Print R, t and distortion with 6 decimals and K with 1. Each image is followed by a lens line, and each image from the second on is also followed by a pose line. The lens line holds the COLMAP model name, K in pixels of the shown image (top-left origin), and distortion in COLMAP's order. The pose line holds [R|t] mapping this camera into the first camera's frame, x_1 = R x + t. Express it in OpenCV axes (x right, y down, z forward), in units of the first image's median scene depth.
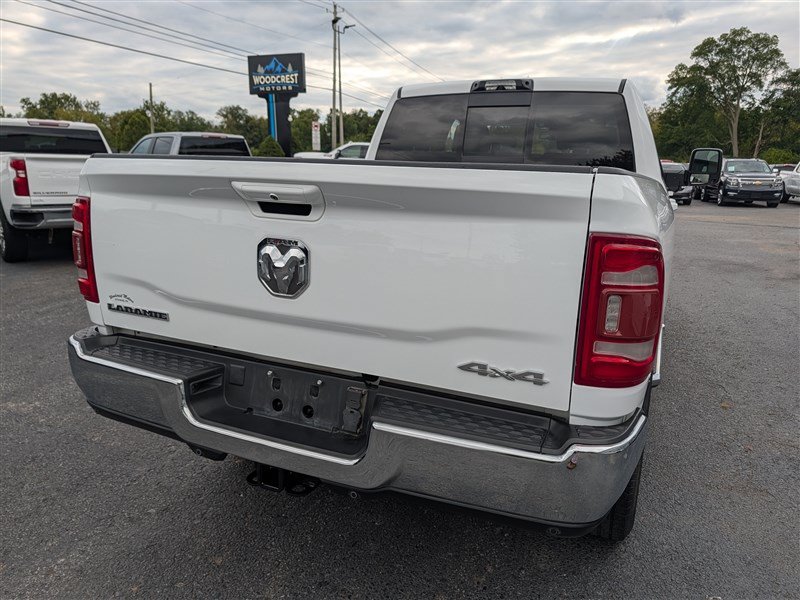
lens RADIAL K [[581.3, 0, 406.2], [0, 581.3, 293.8], [0, 0, 1]] dist [0.009150, -0.003945]
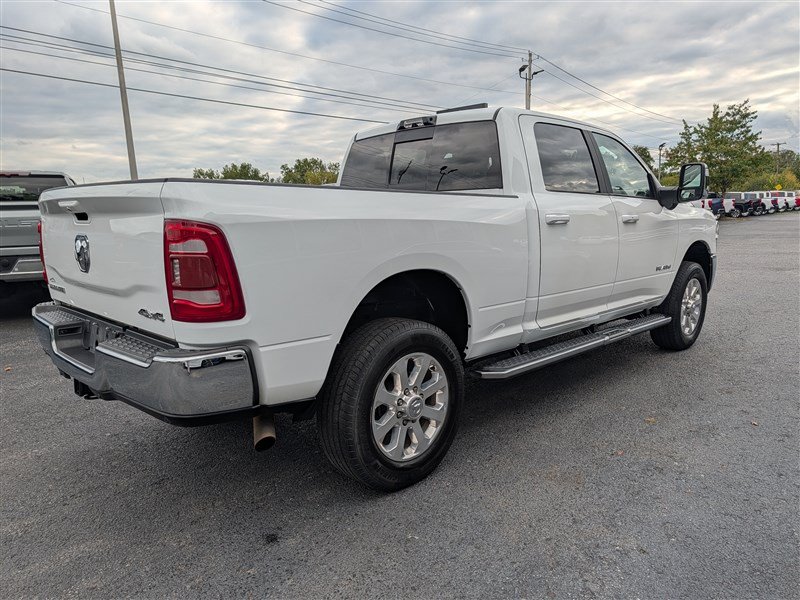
lens RADIAL K [[583.0, 0, 403.5], [0, 583.0, 298.2], [0, 0, 1]] dist [0.008260, 0.001052]
pose [[0.930728, 0.011088, -0.365545, 0.572384], [-0.035916, 0.997480, -0.061189, 0.069334], [0.363945, 0.070079, 0.928780, -0.083657]]
